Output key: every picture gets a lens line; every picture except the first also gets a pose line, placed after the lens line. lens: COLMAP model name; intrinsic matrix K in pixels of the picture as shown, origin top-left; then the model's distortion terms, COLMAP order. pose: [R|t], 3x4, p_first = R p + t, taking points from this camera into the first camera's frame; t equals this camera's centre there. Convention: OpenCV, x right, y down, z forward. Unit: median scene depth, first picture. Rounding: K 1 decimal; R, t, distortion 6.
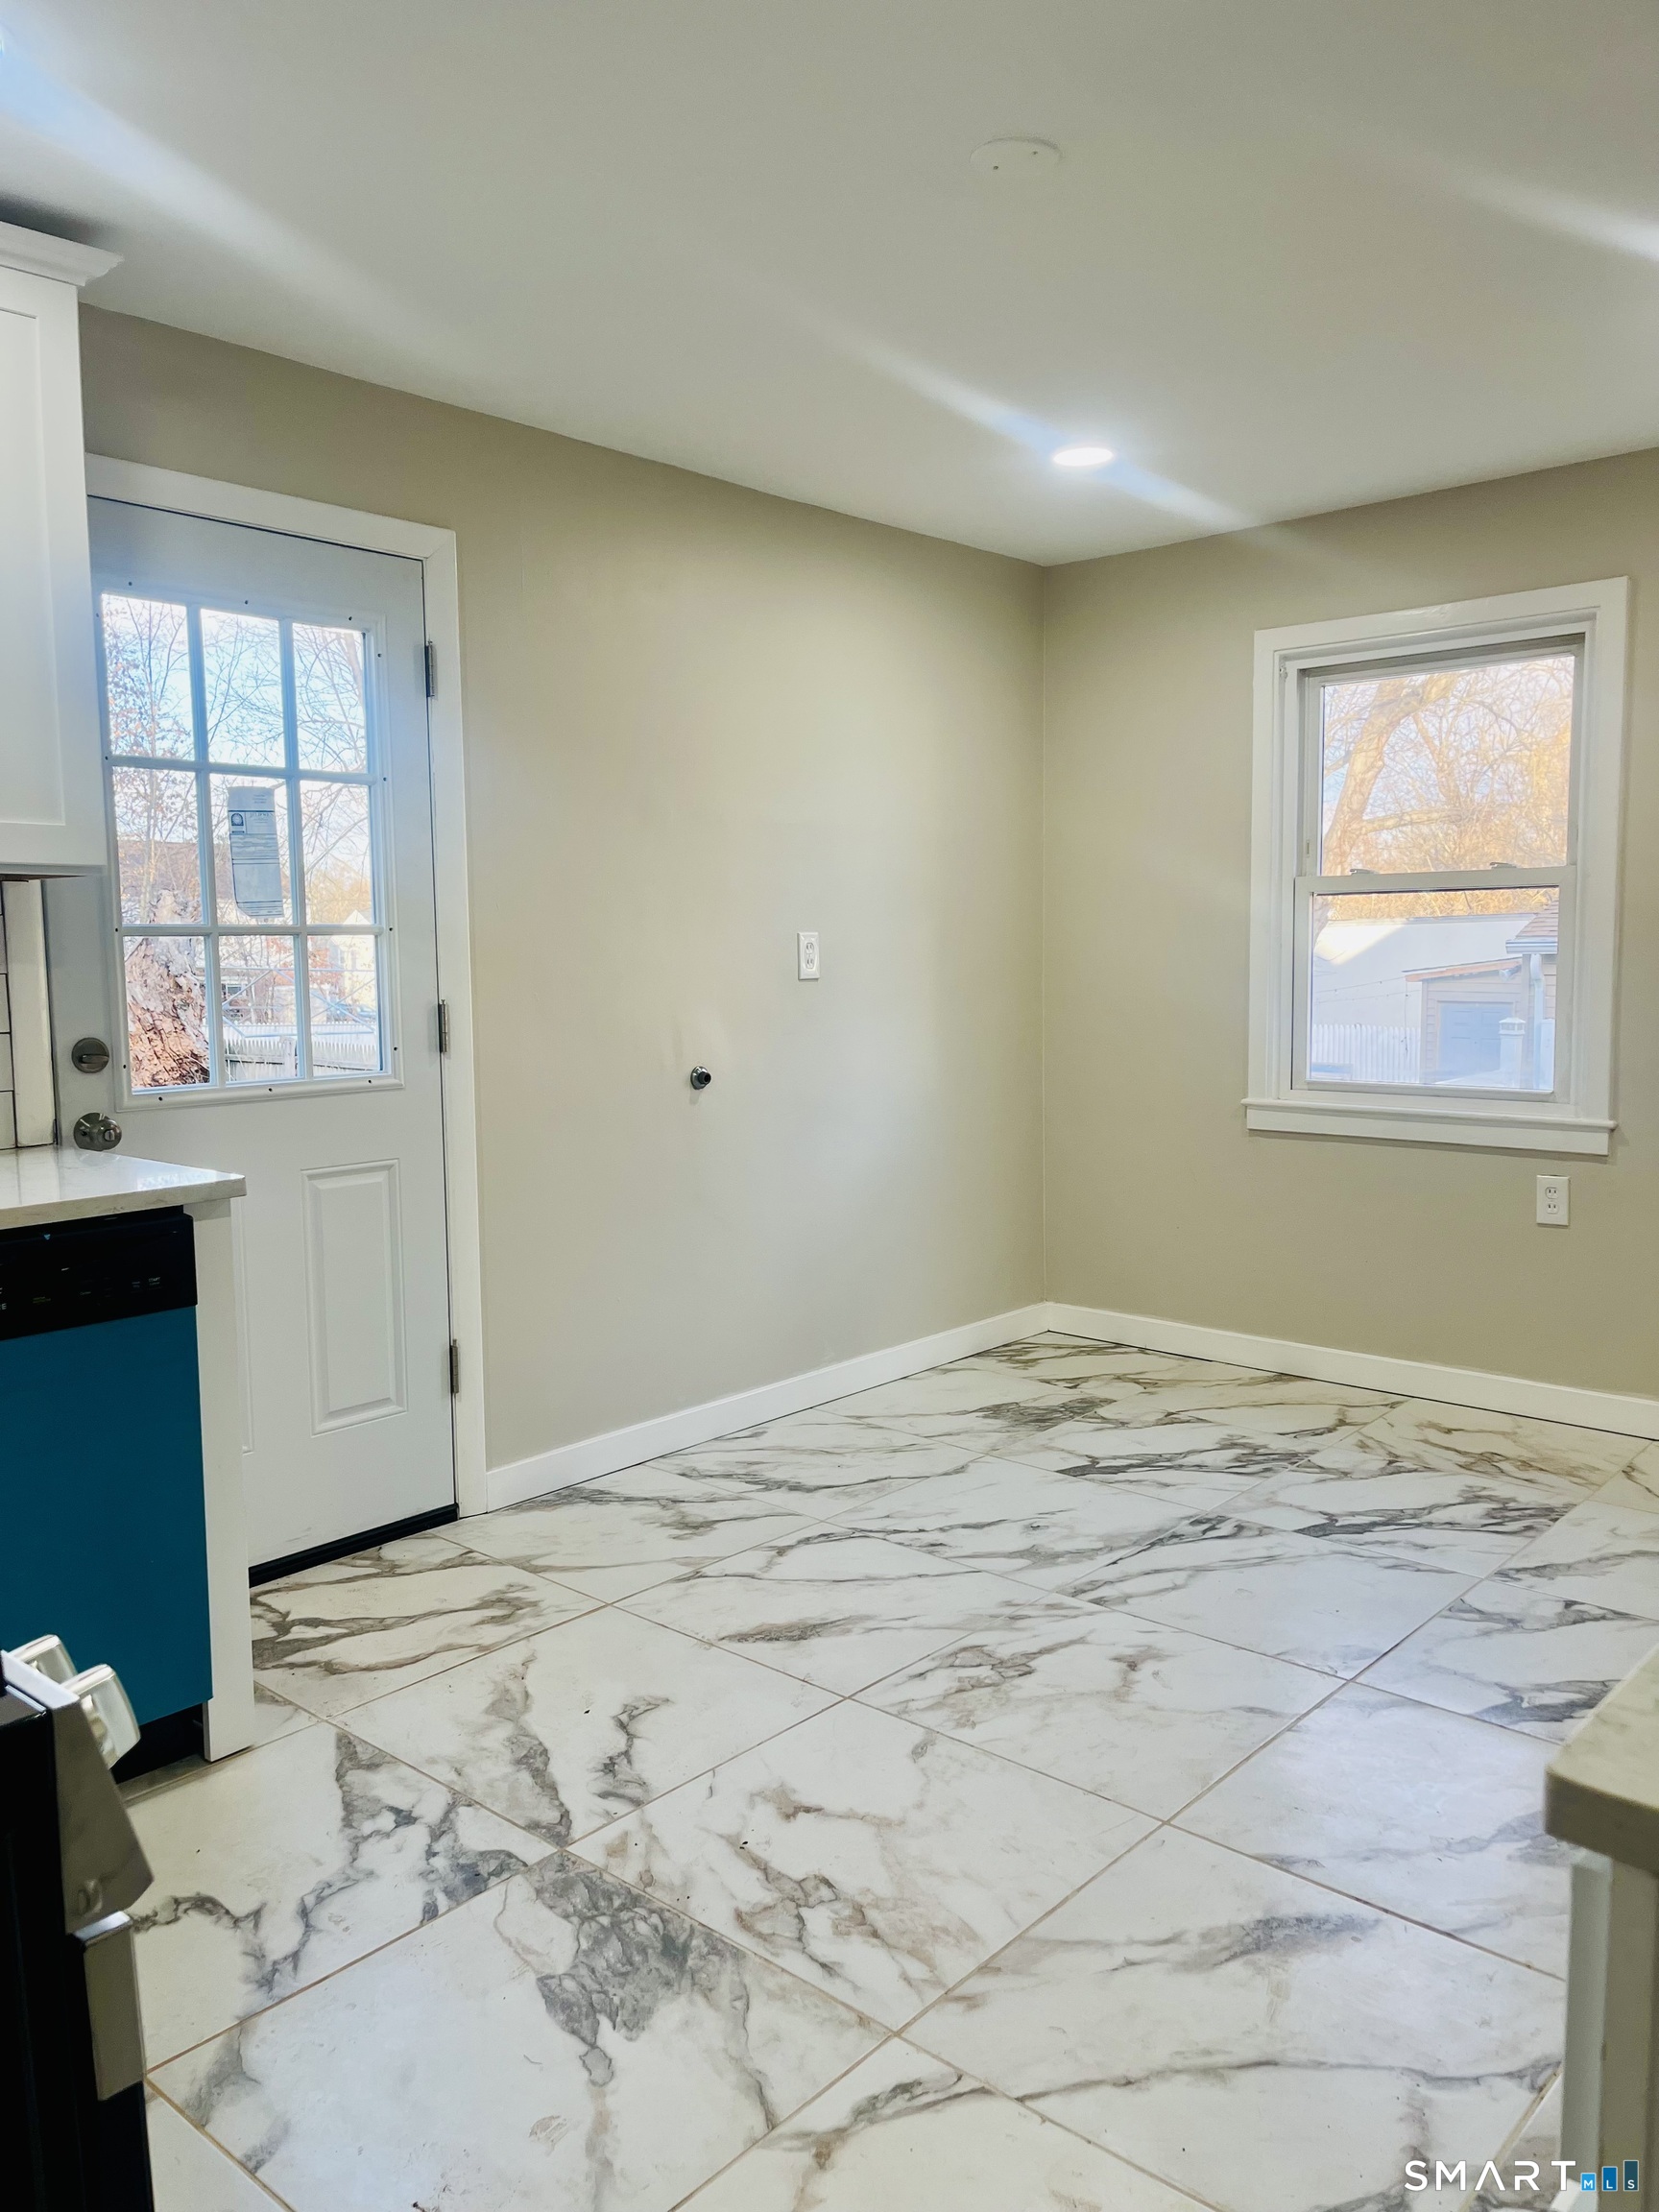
lens RADIAL K [[1686.3, 0, 810.7], [0, 1686.3, 1102.9], [0, 0, 1]] dist [0.002161, -0.015831]
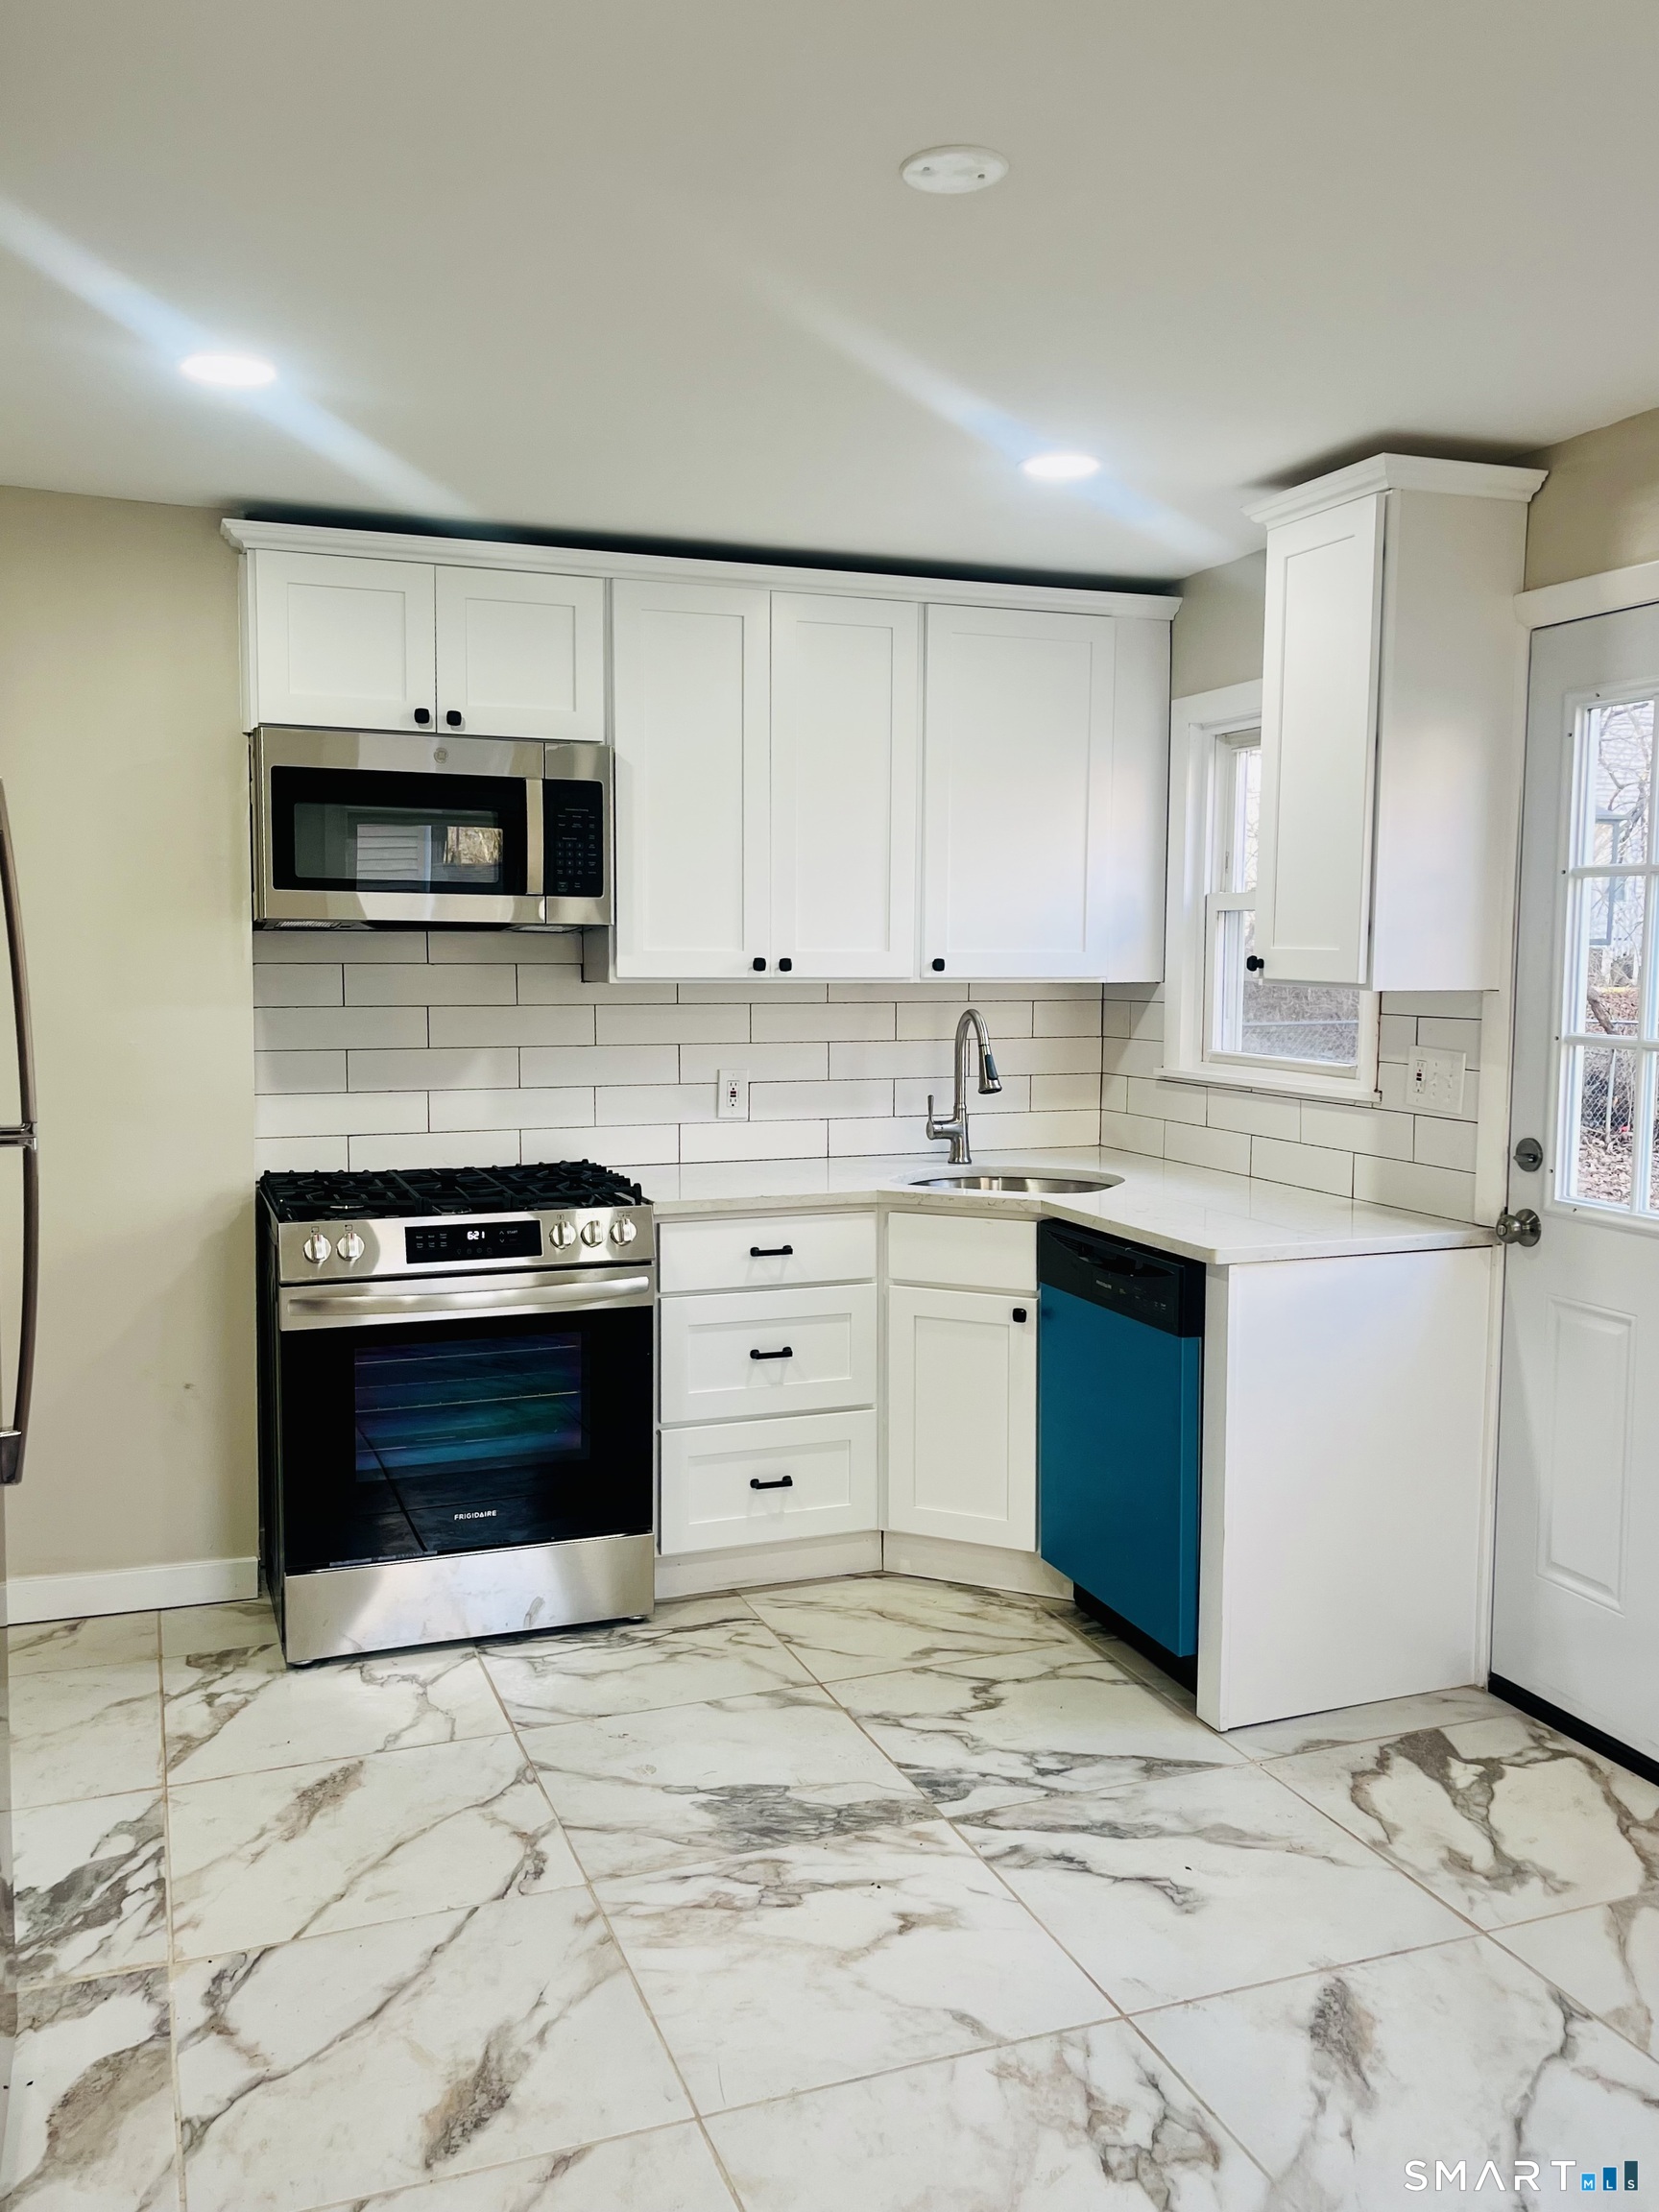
lens RADIAL K [[1686.3, 0, 810.1], [0, 1686.3, 1103.2], [0, 0, 1]] dist [0.002161, -0.015831]
pose [[-0.436692, 0.091966, -0.894898, 0.905716], [-0.095766, 0.984356, 0.147891, -0.221443], [0.894499, 0.150283, -0.421053, 1.323589]]
